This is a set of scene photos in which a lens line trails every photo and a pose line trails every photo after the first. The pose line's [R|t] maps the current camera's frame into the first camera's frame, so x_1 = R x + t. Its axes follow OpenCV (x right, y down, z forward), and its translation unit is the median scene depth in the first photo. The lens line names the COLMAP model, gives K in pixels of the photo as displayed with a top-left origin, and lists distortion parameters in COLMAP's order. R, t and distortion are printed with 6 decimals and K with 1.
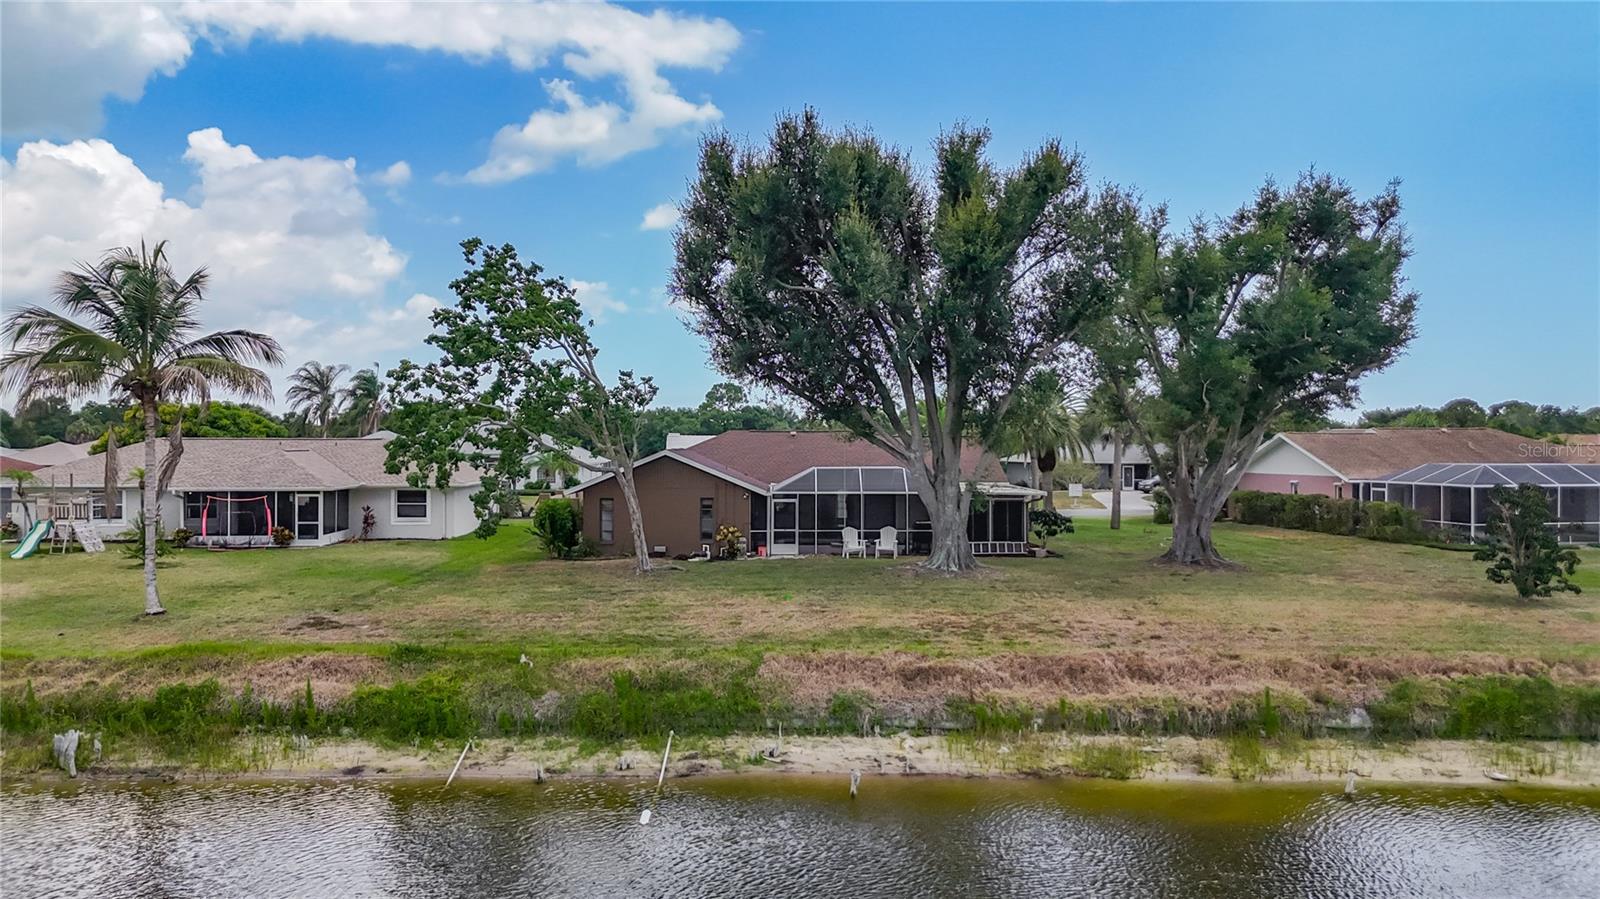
lens RADIAL K [[1187.8, 0, 808.8], [0, 1187.8, 425.8], [0, 0, 1]] dist [0.040153, -0.038354]
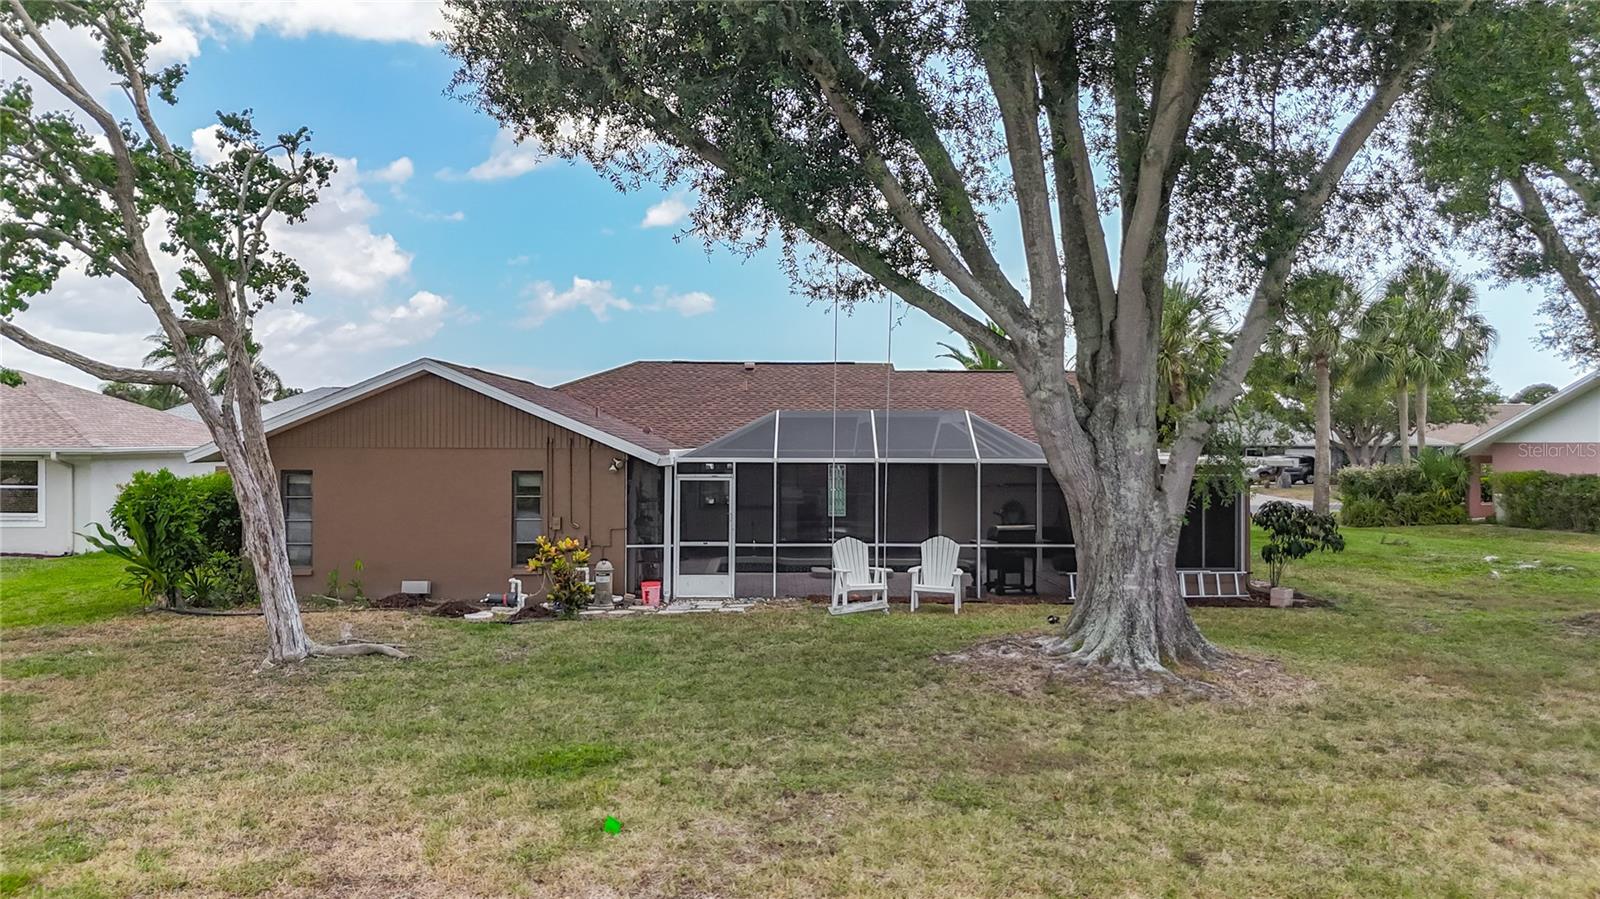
lens RADIAL K [[1147.7, 0, 829.1], [0, 1147.7, 442.7], [0, 0, 1]] dist [0.022593, -0.010008]
pose [[0.999881, 0.003431, 0.015015, 0.017142], [-0.003632, 0.999904, 0.013378, 0.038423], [-0.014968, -0.013431, 0.999798, 0.496367]]
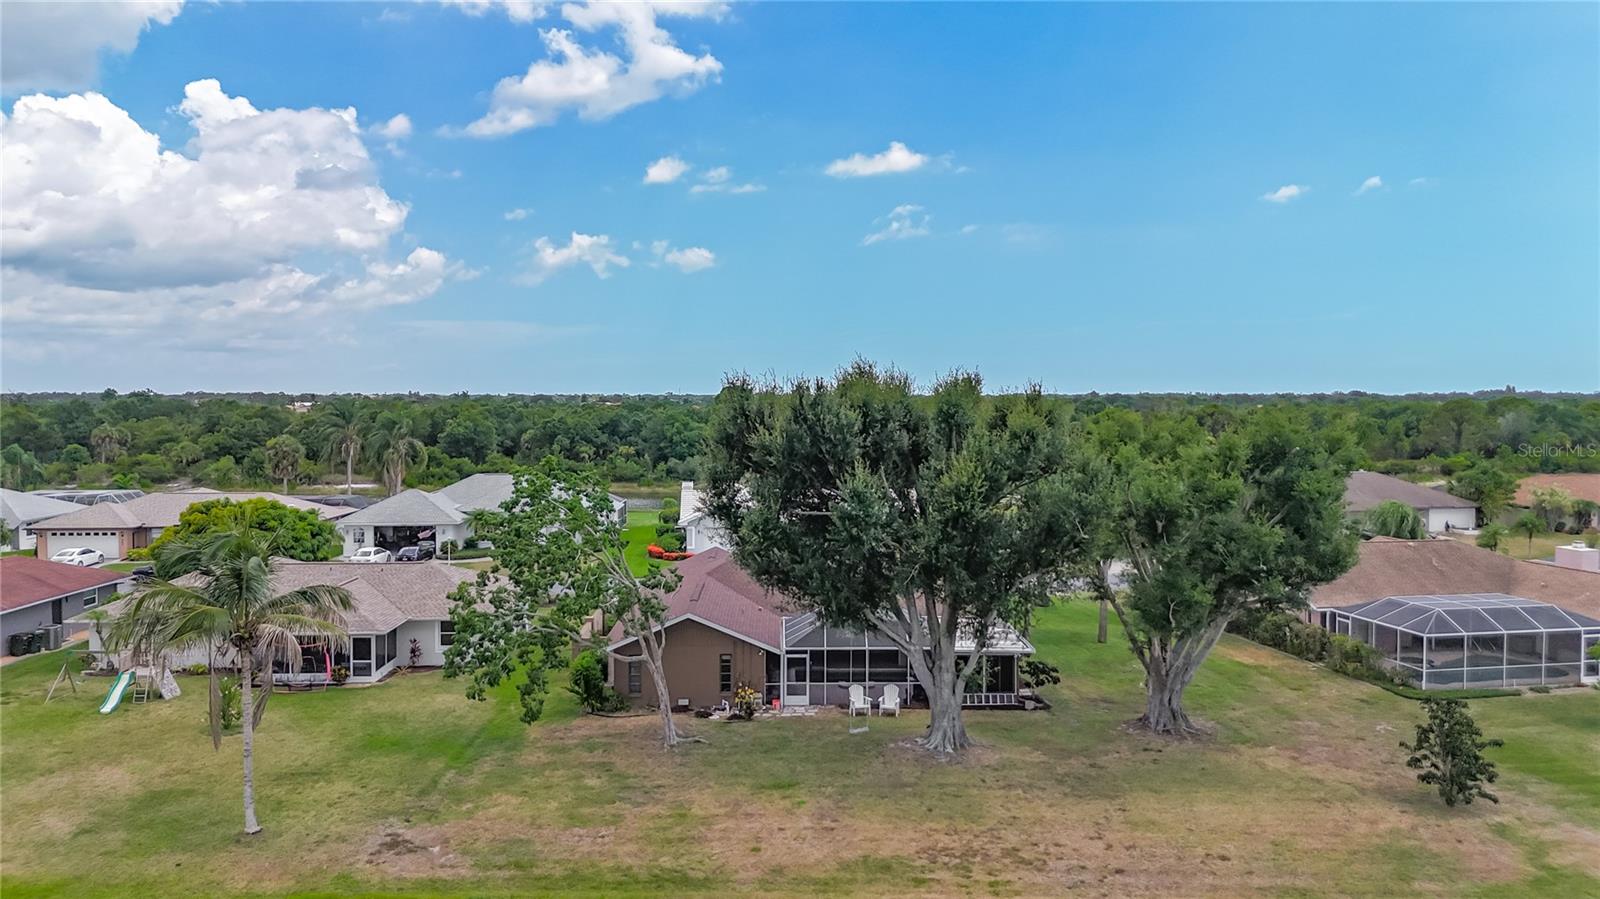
lens RADIAL K [[1193.8, 0, 798.1], [0, 1193.8, 423.3], [0, 0, 1]] dist [0.025870, -0.004530]
pose [[0.999911, -0.006635, -0.011559, -0.003526], [0.007196, 0.998763, 0.049191, -0.180863], [0.011219, -0.049270, 0.998722, -0.082181]]
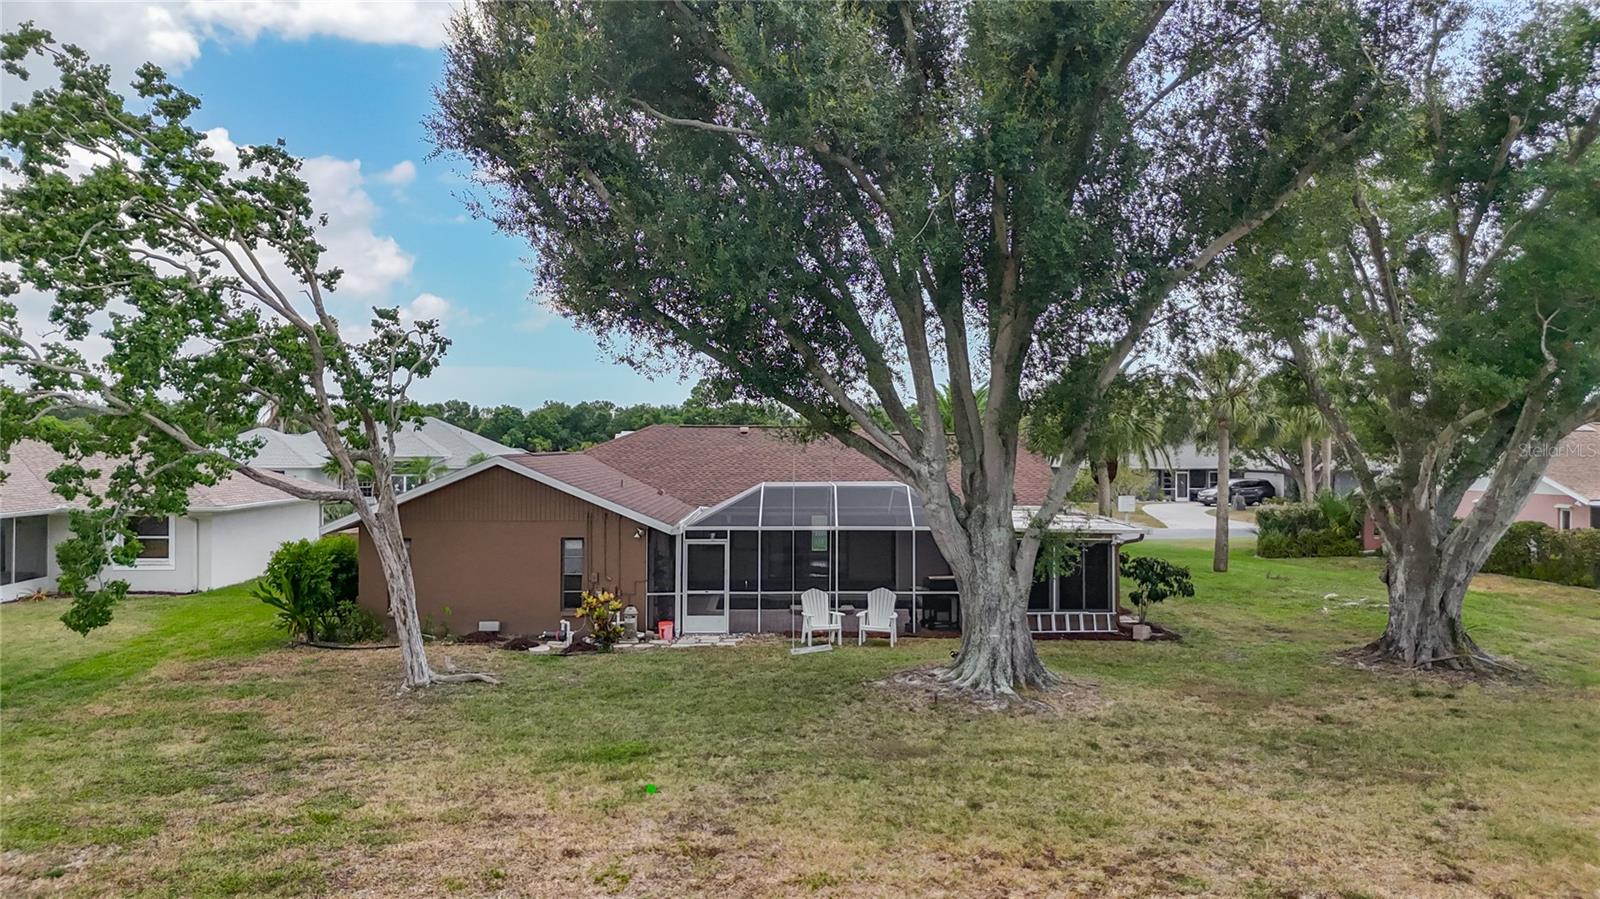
lens RADIAL K [[1156.0, 0, 824.3], [0, 1156.0, 445.5], [0, 0, 1]] dist [0.042059, -0.044963]
pose [[0.999977, 0.000368, 0.006728, 0.030072], [-0.000480, 0.999862, 0.016595, 0.004837], [-0.006721, -0.016598, 0.999840, 0.371772]]
